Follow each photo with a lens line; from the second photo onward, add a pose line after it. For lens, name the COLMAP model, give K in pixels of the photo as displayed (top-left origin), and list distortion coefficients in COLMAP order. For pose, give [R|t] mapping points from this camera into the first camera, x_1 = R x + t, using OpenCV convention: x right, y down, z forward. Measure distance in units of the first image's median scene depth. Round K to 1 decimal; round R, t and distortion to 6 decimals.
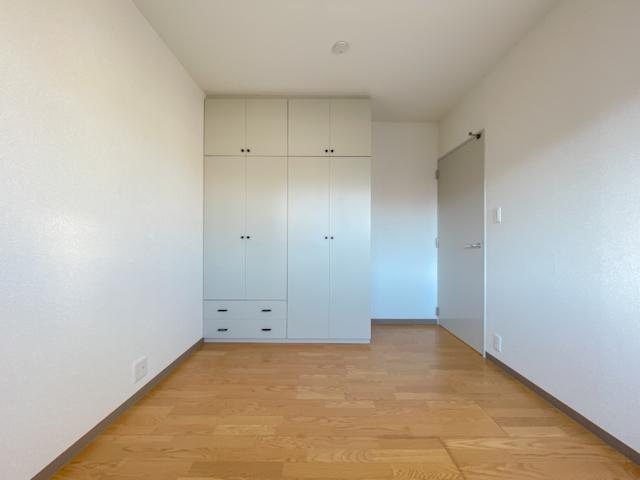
lens RADIAL K [[259.4, 0, 320.1], [0, 259.4, 238.7], [0, 0, 1]] dist [-0.000737, 0.000009]
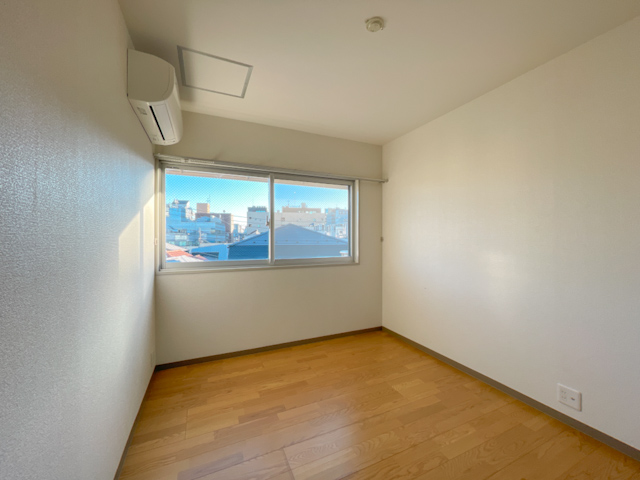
lens RADIAL K [[259.4, 0, 318.1], [0, 259.4, 239.4], [0, 0, 1]] dist [-0.000737, 0.000009]
pose [[-0.917667, -0.004842, -0.397321, 0.758129], [-0.005435, 0.999985, 0.000366, -0.149107], [0.397313, 0.002496, -0.917680, 1.832943]]
